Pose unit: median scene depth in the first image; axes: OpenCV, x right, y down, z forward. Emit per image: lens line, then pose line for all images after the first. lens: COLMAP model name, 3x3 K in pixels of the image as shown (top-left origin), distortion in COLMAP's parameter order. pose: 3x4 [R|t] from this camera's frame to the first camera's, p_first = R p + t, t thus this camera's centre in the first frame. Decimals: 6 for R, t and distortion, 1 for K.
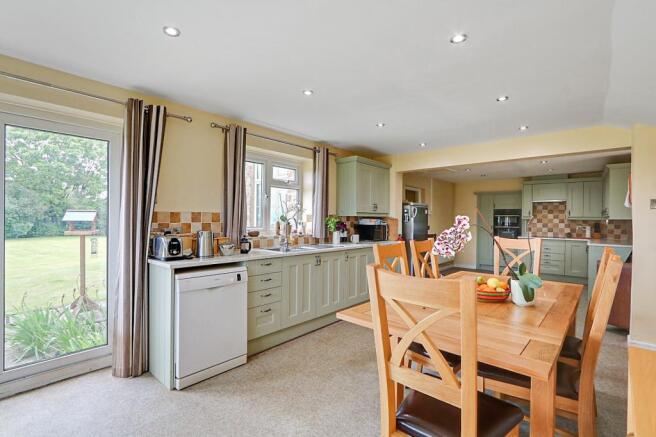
lens RADIAL K [[309.7, 0, 333.1], [0, 309.7, 217.5], [0, 0, 1]] dist [-0.003876, -0.000046]
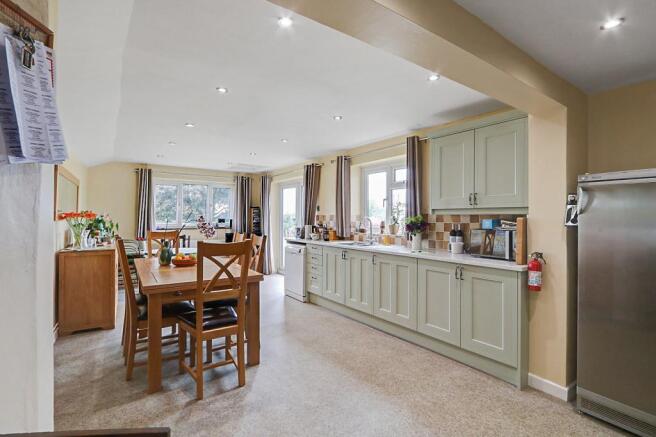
lens RADIAL K [[309.7, 0, 331.2], [0, 309.7, 216.1], [0, 0, 1]] dist [-0.003876, -0.000046]
pose [[-0.230546, -0.007225, -0.973035, 0.715804], [0.003863, 0.999958, -0.008340, 0.002989], [0.973054, -0.005681, -0.230509, 0.811162]]
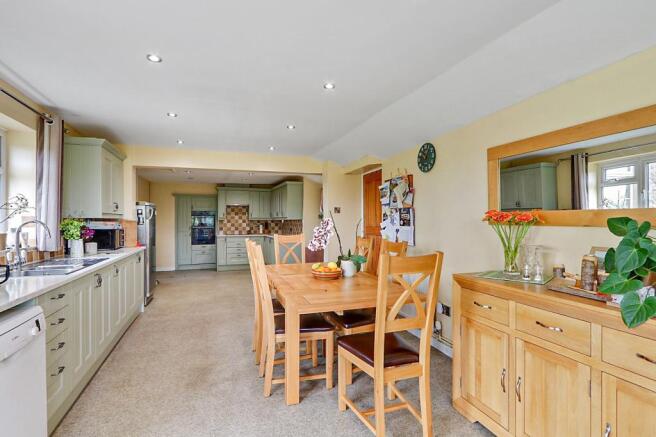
lens RADIAL K [[309.7, 0, 328.7], [0, 309.7, 218.2], [0, 0, 1]] dist [-0.003876, -0.000046]
pose [[0.483816, -0.004754, 0.875157, -0.275932], [0.004825, 0.999985, 0.002765, -0.003001], [-0.875157, 0.002885, 0.483831, 0.125119]]
